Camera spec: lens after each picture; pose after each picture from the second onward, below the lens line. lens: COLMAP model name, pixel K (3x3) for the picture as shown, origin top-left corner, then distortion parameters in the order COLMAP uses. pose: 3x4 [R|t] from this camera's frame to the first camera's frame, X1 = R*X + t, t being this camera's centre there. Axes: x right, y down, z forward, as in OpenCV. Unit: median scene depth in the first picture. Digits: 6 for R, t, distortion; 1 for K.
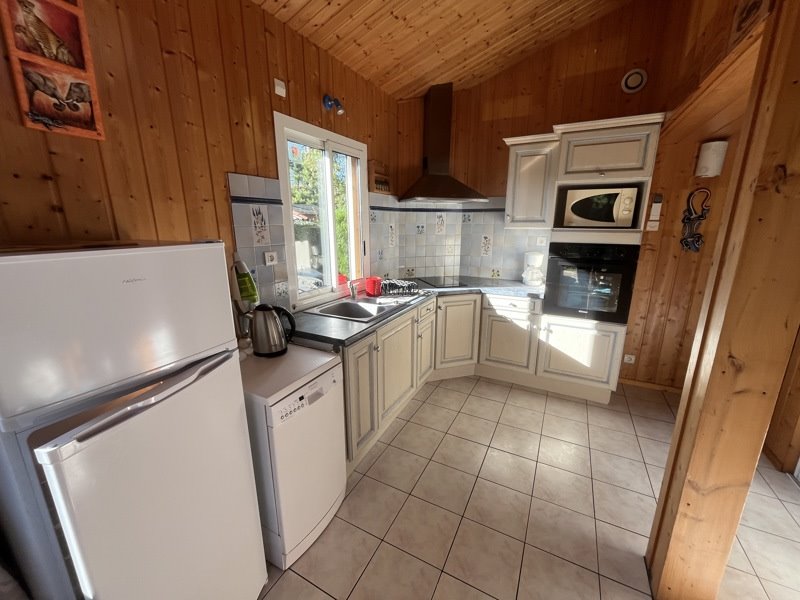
lens RADIAL K [[322.8, 0, 398.3], [0, 322.8, 298.1], [0, 0, 1]] dist [-0.002024, -0.000182]
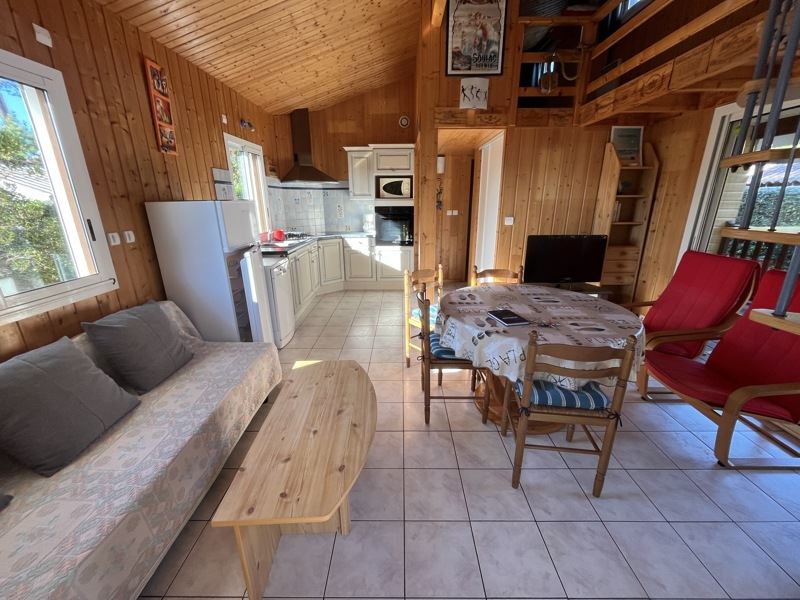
lens RADIAL K [[322.8, 0, 399.5], [0, 322.8, 297.7], [0, 0, 1]] dist [-0.002024, -0.000182]
pose [[0.887328, -0.140330, 0.439269, -0.299751], [0.113429, 0.989725, 0.087053, 0.205600], [-0.446971, -0.027419, 0.894128, -0.756219]]
